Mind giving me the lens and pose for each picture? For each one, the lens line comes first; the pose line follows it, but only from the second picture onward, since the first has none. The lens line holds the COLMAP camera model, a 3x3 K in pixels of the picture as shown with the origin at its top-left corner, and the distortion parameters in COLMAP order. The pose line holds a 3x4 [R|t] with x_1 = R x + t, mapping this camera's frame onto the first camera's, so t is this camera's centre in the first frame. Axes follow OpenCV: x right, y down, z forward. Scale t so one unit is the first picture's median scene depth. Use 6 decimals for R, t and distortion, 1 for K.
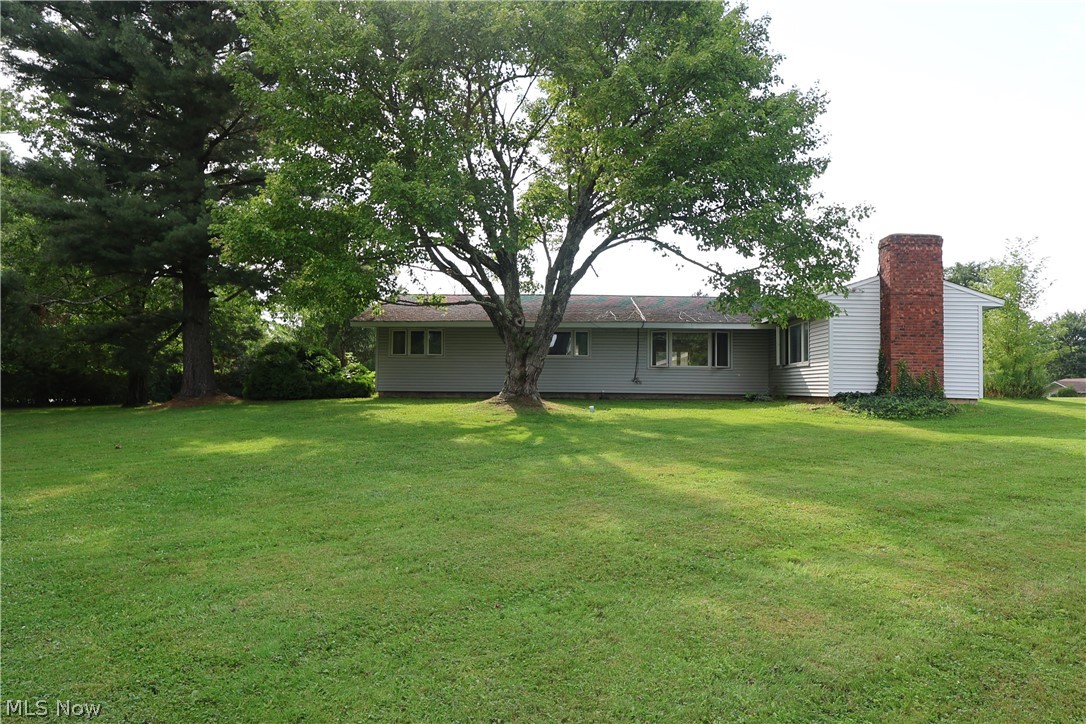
lens RADIAL K [[707.4, 0, 546.2], [0, 707.4, 365.7], [0, 0, 1]] dist [0.001169, 0.001705]
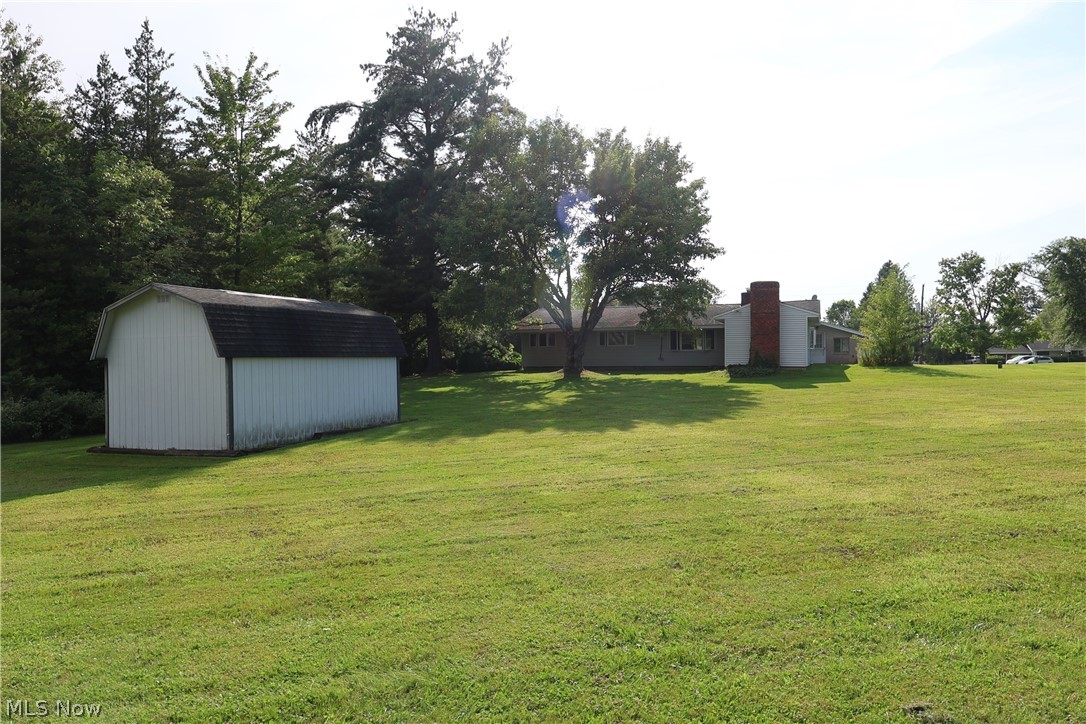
lens RADIAL K [[707.4, 0, 542.2], [0, 707.4, 361.0], [0, 0, 1]] dist [0.001169, 0.001705]
pose [[0.947591, -0.016077, -0.319080, 0.474766], [0.026504, 0.999246, 0.028362, -0.035338], [0.318383, -0.035333, 0.947303, -0.870562]]
